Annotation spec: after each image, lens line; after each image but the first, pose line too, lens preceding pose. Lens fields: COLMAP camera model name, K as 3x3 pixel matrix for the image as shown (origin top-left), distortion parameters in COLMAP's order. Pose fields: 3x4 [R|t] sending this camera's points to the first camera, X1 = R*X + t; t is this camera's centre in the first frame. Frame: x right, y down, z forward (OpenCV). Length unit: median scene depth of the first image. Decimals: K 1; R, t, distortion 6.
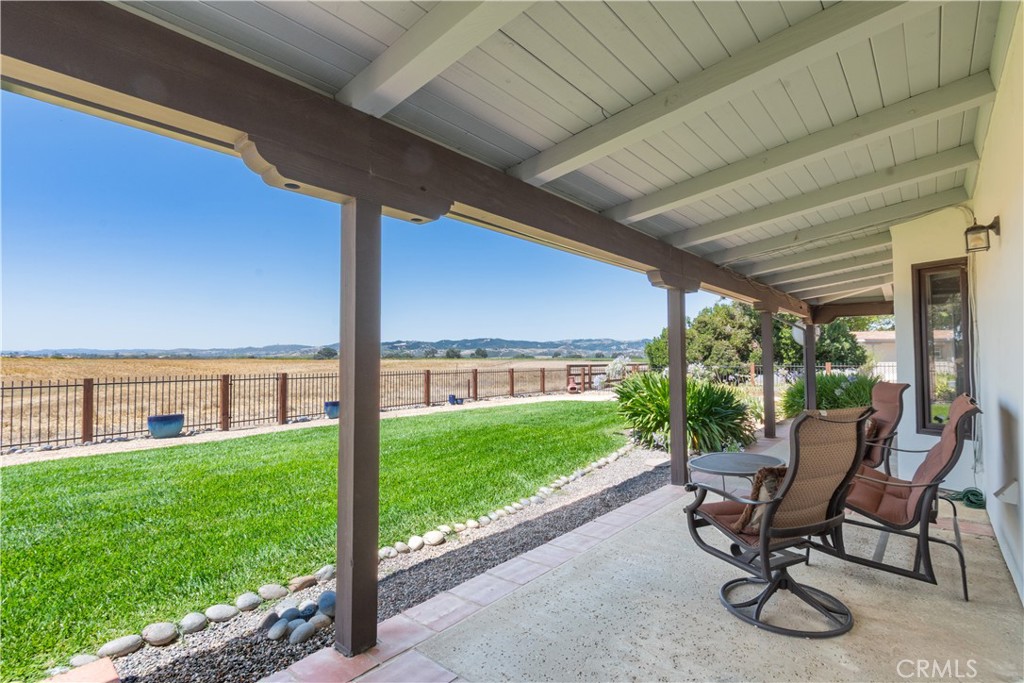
lens RADIAL K [[429.9, 0, 511.8], [0, 429.9, 349.7], [0, 0, 1]] dist [0.000667, 0.000185]
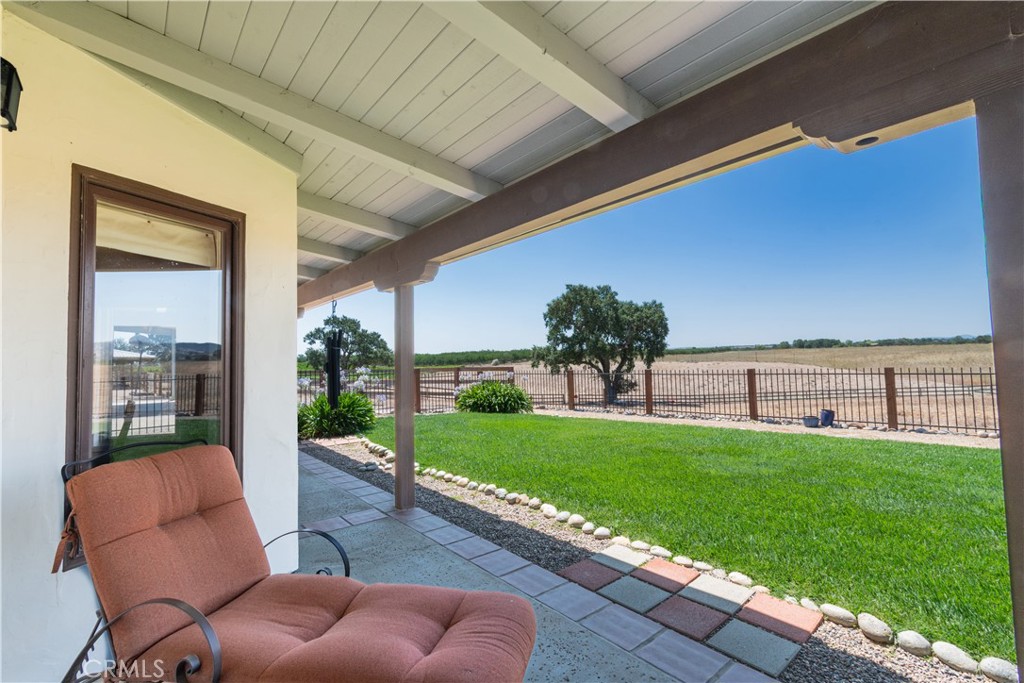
lens RADIAL K [[432.6, 0, 512.0], [0, 432.6, 341.5], [0, 0, 1]] dist [-0.000128, -0.000010]
pose [[-0.070102, -0.037950, -0.996818, 0.281398], [0.049266, 0.997925, -0.041457, 0.001863], [0.996322, -0.052016, -0.068087, 0.297191]]
